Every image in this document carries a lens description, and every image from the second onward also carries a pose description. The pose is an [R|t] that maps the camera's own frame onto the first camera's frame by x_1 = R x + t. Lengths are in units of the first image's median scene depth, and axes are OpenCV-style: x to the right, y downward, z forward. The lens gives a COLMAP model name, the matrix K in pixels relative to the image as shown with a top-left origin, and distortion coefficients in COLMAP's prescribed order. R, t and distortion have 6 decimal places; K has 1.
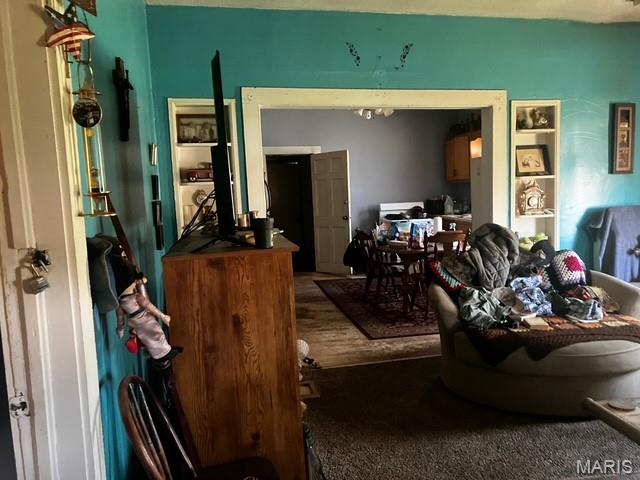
lens RADIAL K [[529.2, 0, 319.1], [0, 529.2, 251.0], [0, 0, 1]] dist [0.052086, -0.063042]
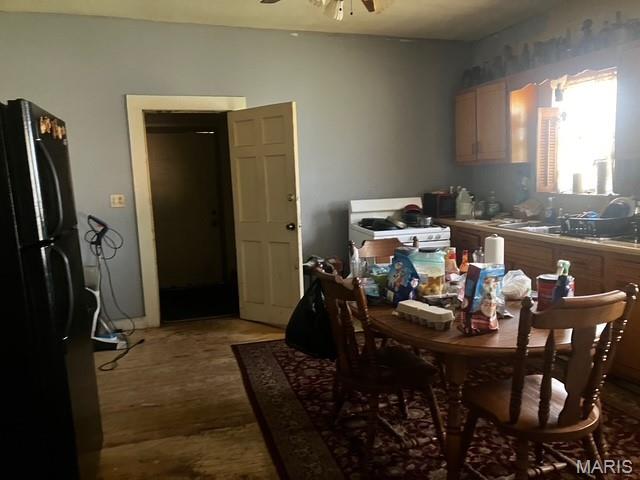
lens RADIAL K [[529.2, 0, 319.1], [0, 529.2, 251.0], [0, 0, 1]] dist [0.052086, -0.063042]
pose [[0.995097, -0.007552, 0.098617, 0.049500], [0.005444, 0.999751, 0.021626, -0.100550], [-0.098756, -0.020983, 0.994890, 0.914801]]
